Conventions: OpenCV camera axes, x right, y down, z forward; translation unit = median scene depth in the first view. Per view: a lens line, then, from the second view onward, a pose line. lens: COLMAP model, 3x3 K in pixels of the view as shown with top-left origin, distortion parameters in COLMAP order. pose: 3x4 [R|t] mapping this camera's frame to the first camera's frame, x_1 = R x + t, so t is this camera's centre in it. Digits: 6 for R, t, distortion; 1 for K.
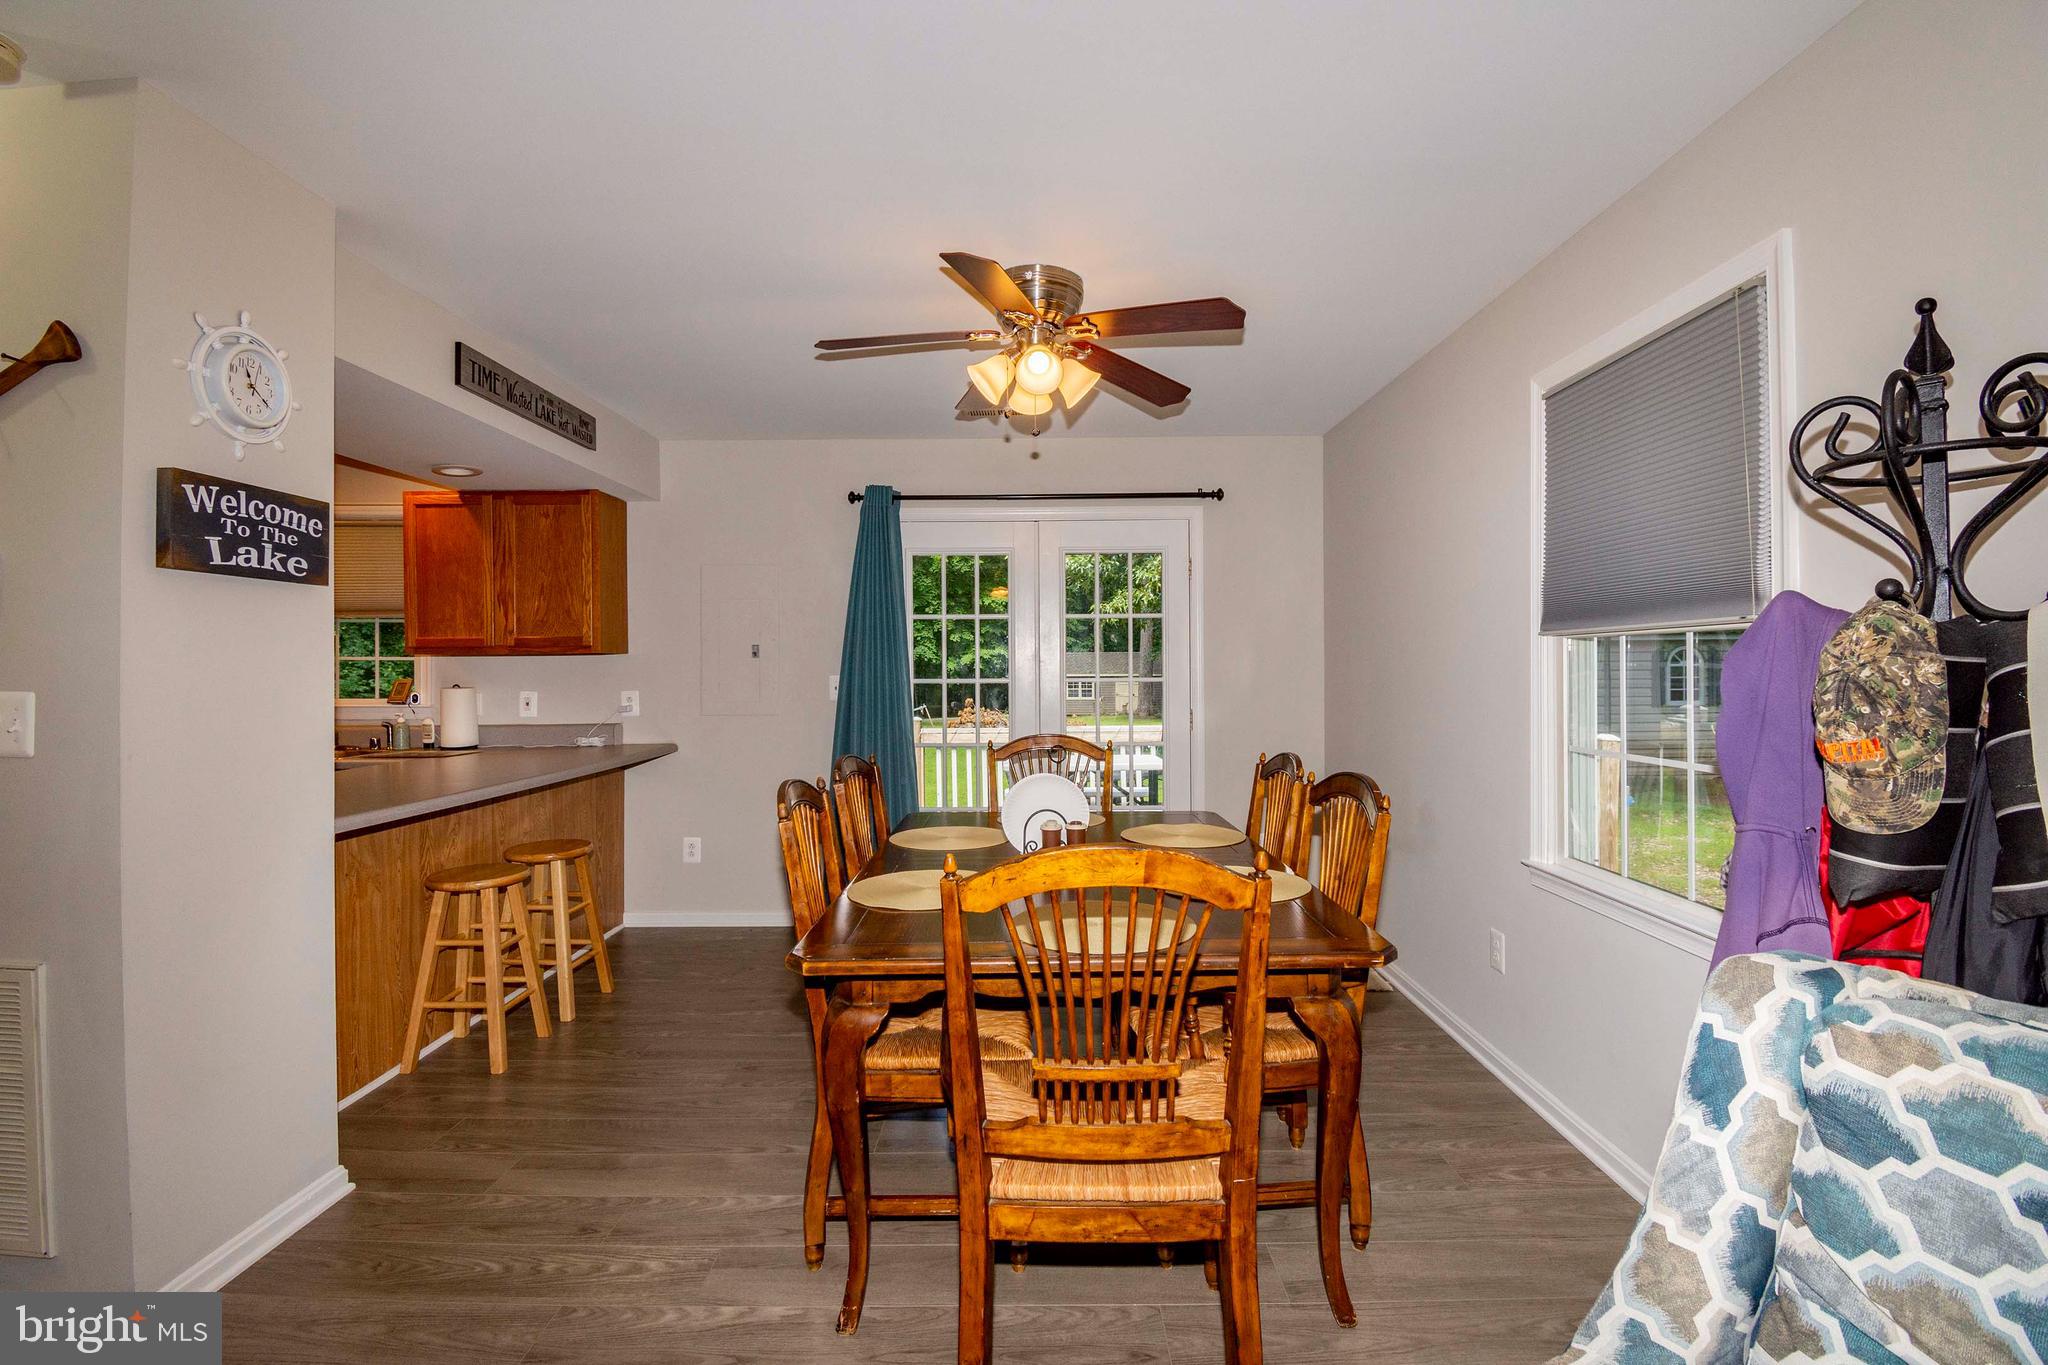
lens RADIAL K [[903.1, 0, 1031.0], [0, 903.1, 667.4], [0, 0, 1]] dist [0.010878, -0.022297]
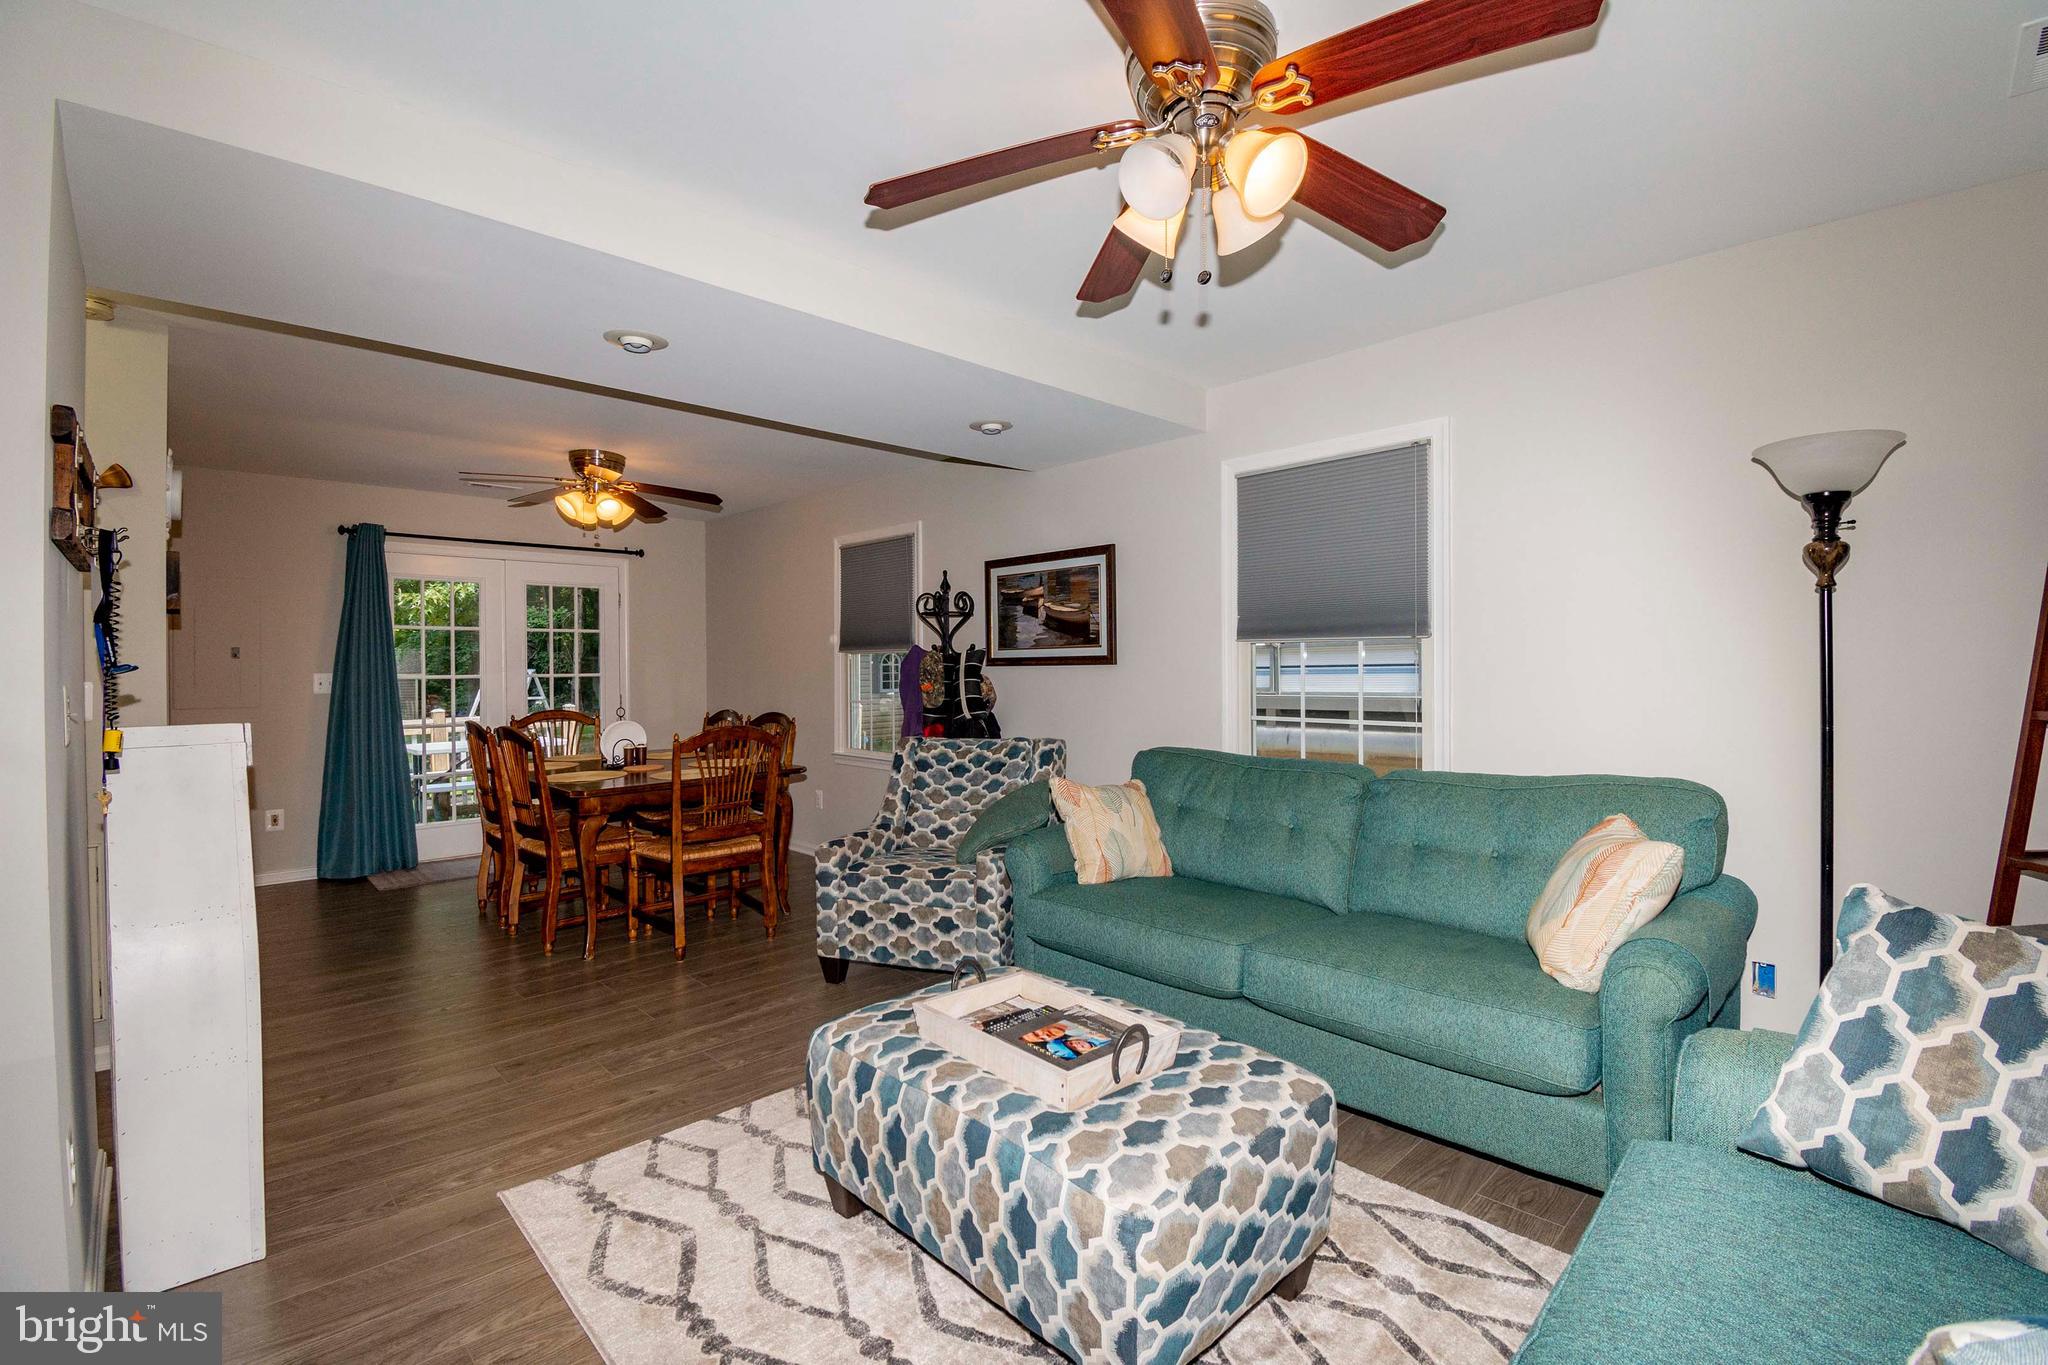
lens RADIAL K [[903.1, 0, 1031.0], [0, 903.1, 667.4], [0, 0, 1]] dist [0.010878, -0.022297]
pose [[0.710111, -0.001690, 0.704087, -0.648156], [0.000563, 0.999998, 0.001832, -0.001682], [-0.704089, -0.000905, 0.710111, -0.892176]]
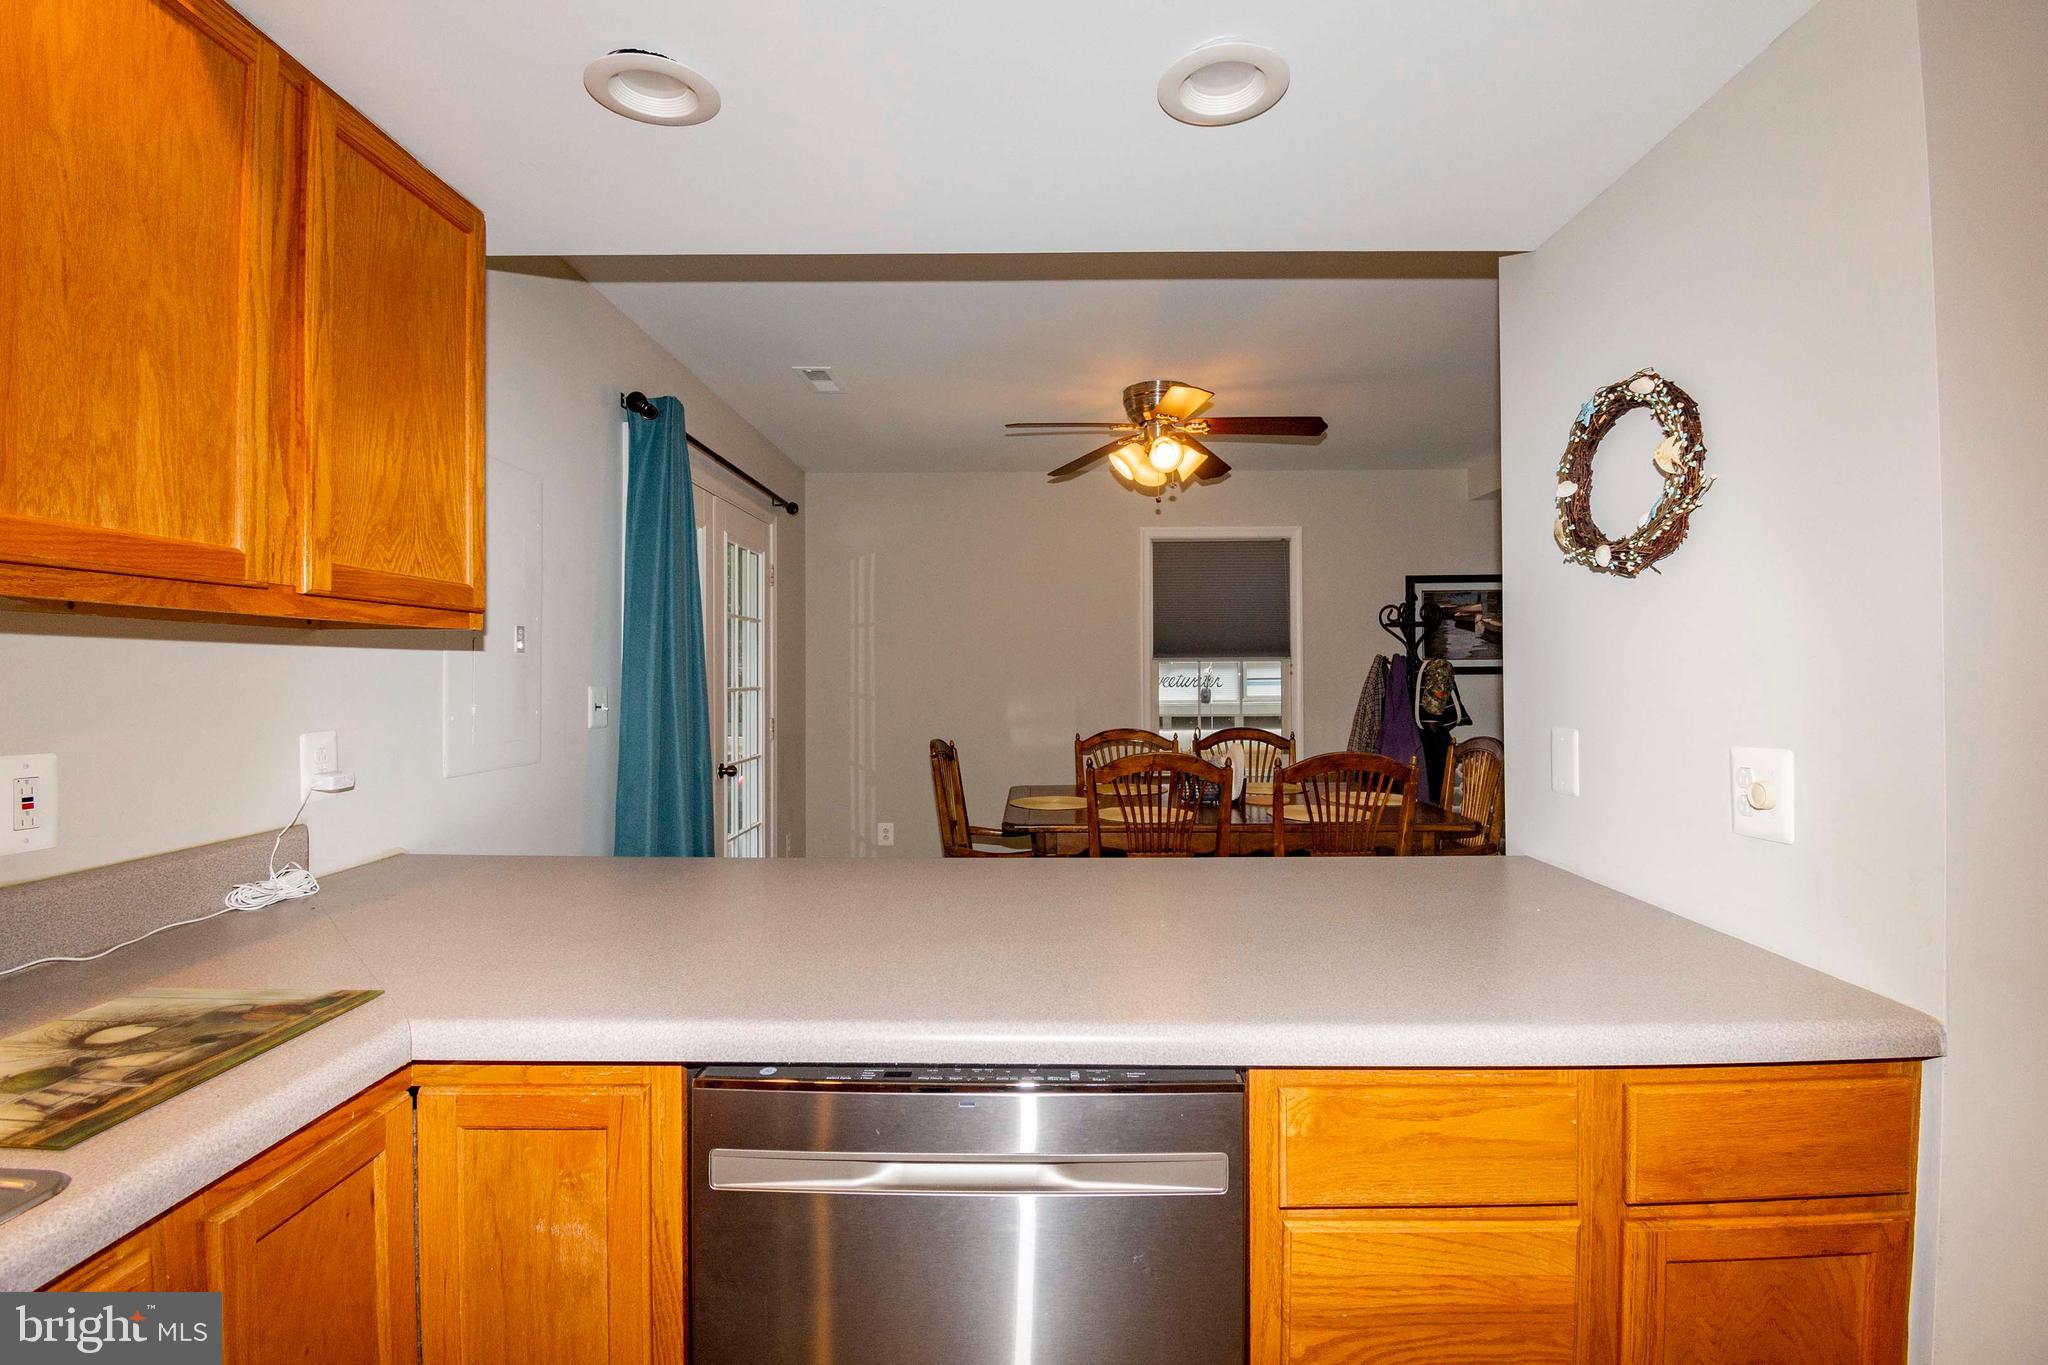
lens RADIAL K [[903.1, 0, 1031.0], [0, 903.1, 667.4], [0, 0, 1]] dist [0.010878, -0.022297]
pose [[-0.012749, 0.017343, 0.999768, -1.289932], [0.005034, 0.999838, -0.017280, 0.010777], [-0.999906, 0.004813, -0.012834, 1.134449]]
